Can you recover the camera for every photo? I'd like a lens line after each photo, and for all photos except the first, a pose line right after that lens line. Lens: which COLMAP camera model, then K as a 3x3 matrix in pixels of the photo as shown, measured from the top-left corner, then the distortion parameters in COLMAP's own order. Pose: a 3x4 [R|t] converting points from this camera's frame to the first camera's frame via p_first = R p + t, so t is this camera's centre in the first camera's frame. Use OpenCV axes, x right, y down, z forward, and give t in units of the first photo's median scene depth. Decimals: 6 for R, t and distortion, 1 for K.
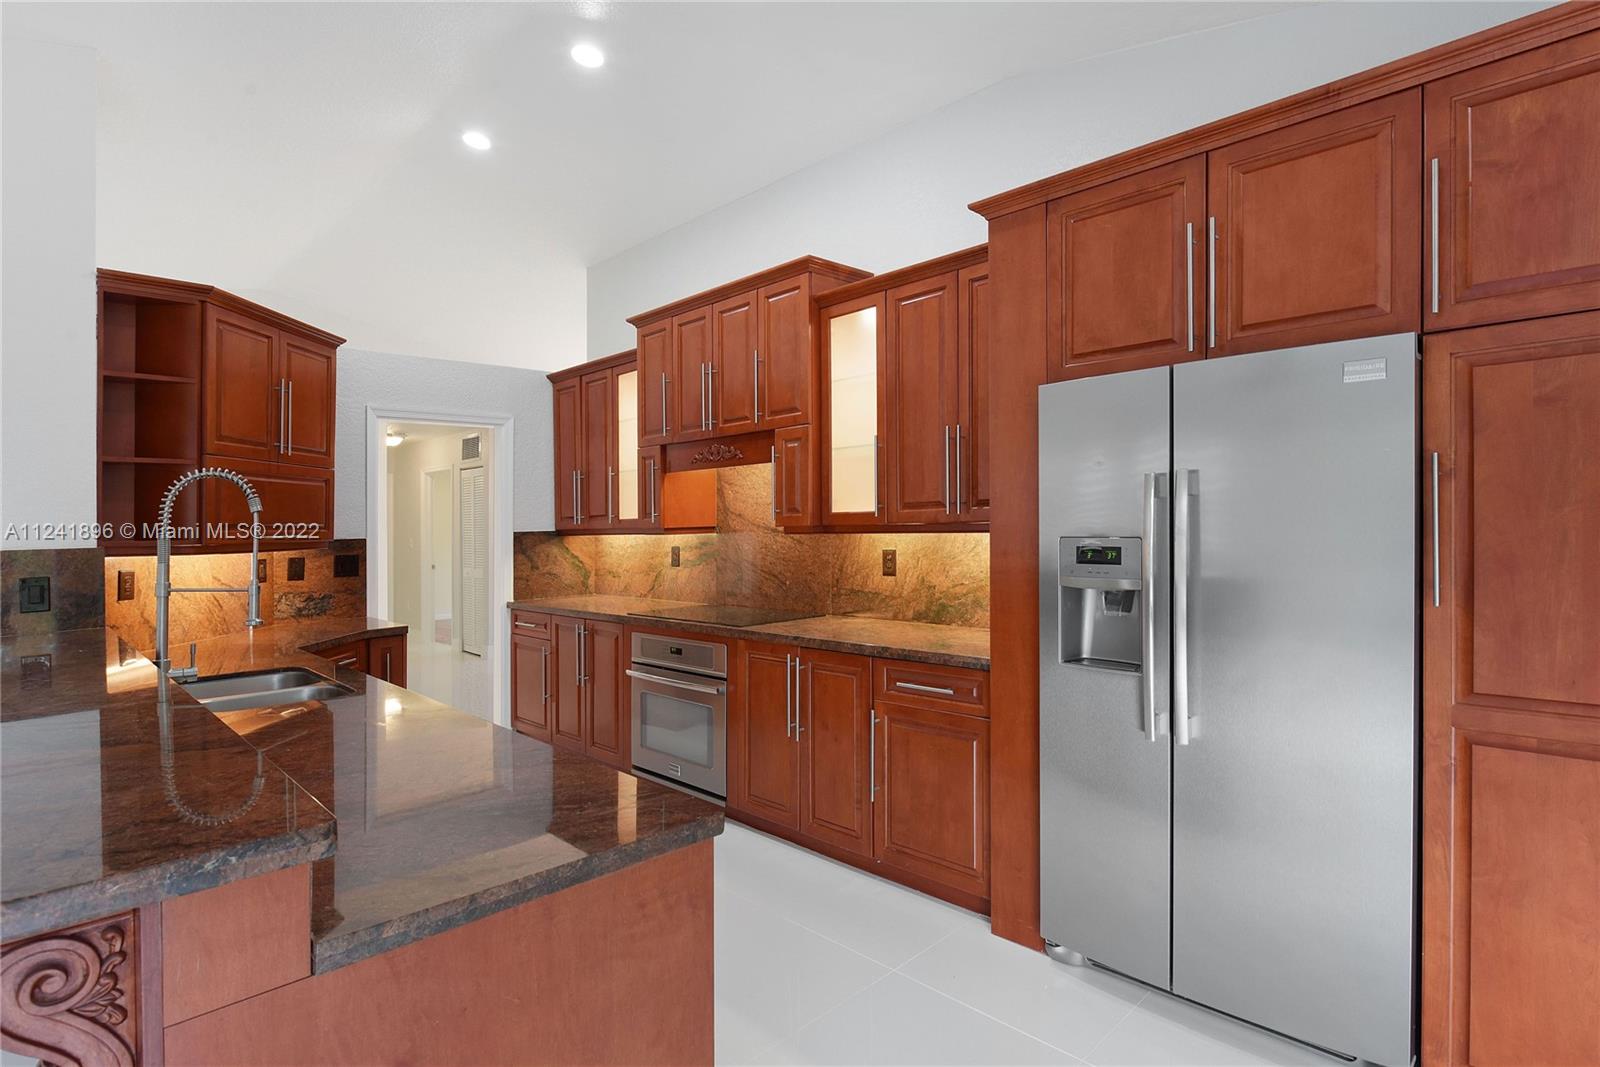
lens RADIAL K [[833.5, 0, 801.7], [0, 833.5, 524.0], [0, 0, 1]] dist [0.001769, -0.001744]
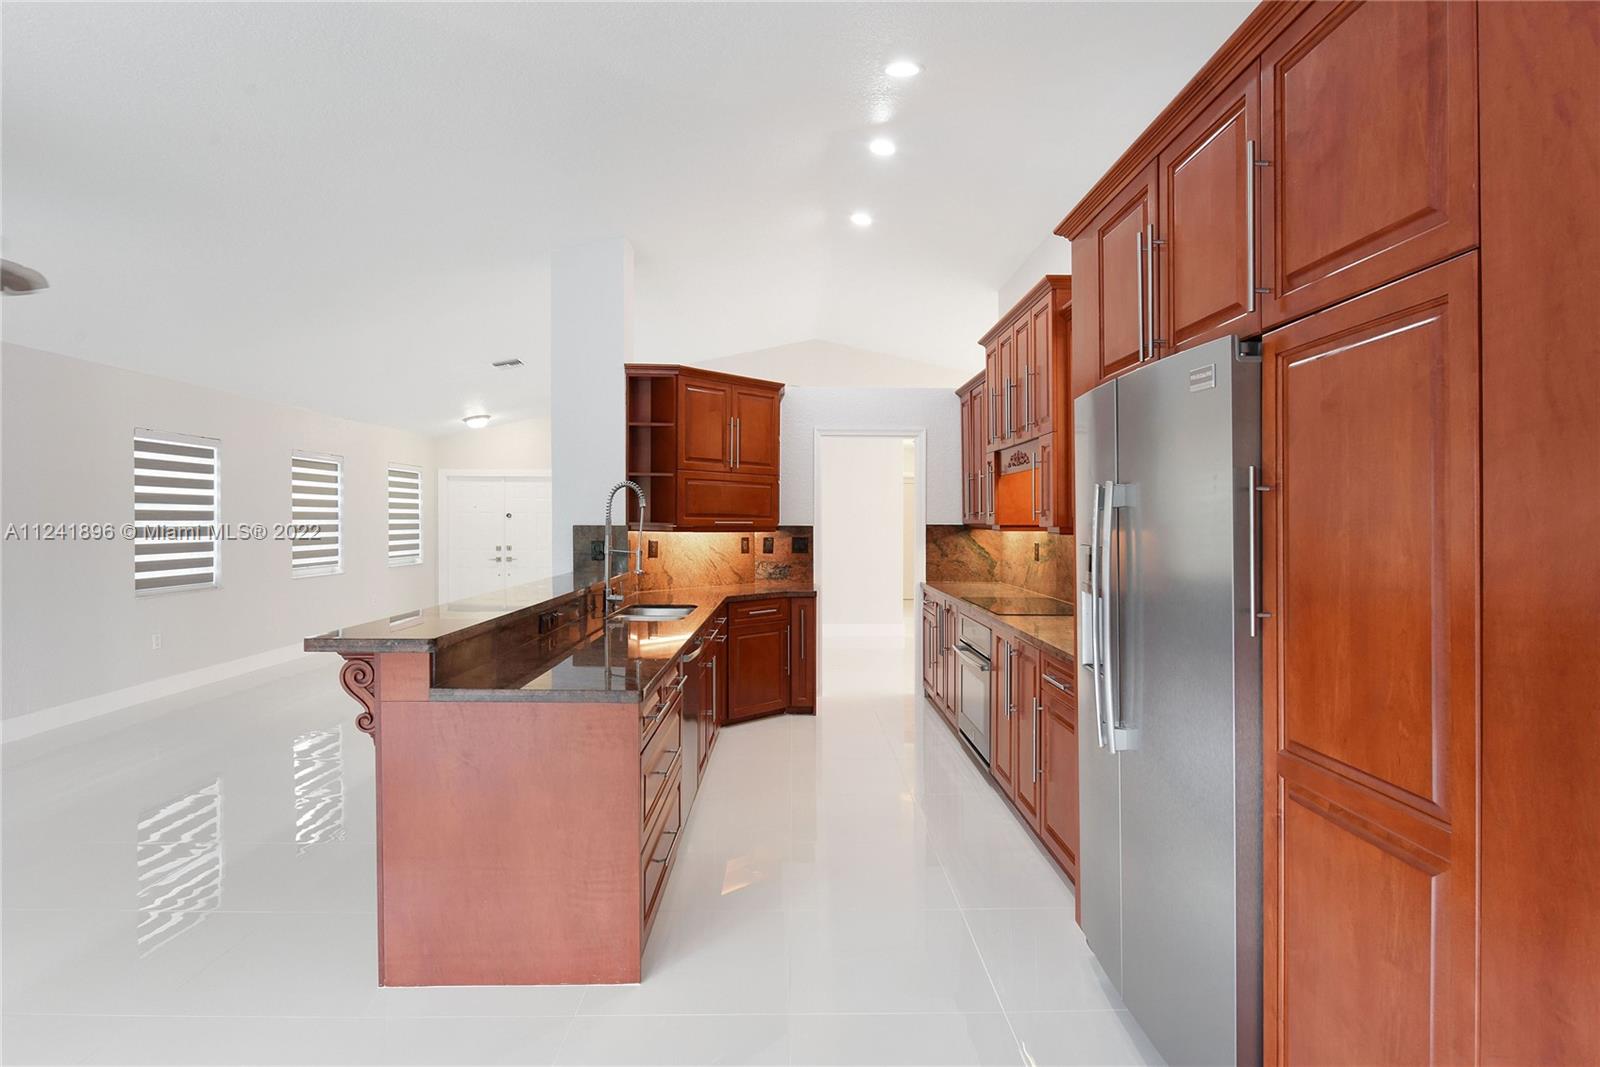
lens RADIAL K [[833.5, 0, 798.8], [0, 833.5, 527.2], [0, 0, 1]] dist [0.001769, -0.001744]
pose [[0.719897, 0.033771, -0.693259, 0.412291], [-0.024463, 0.999430, 0.023282, -0.011602], [0.693650, 0.000199, 0.720313, 0.004863]]
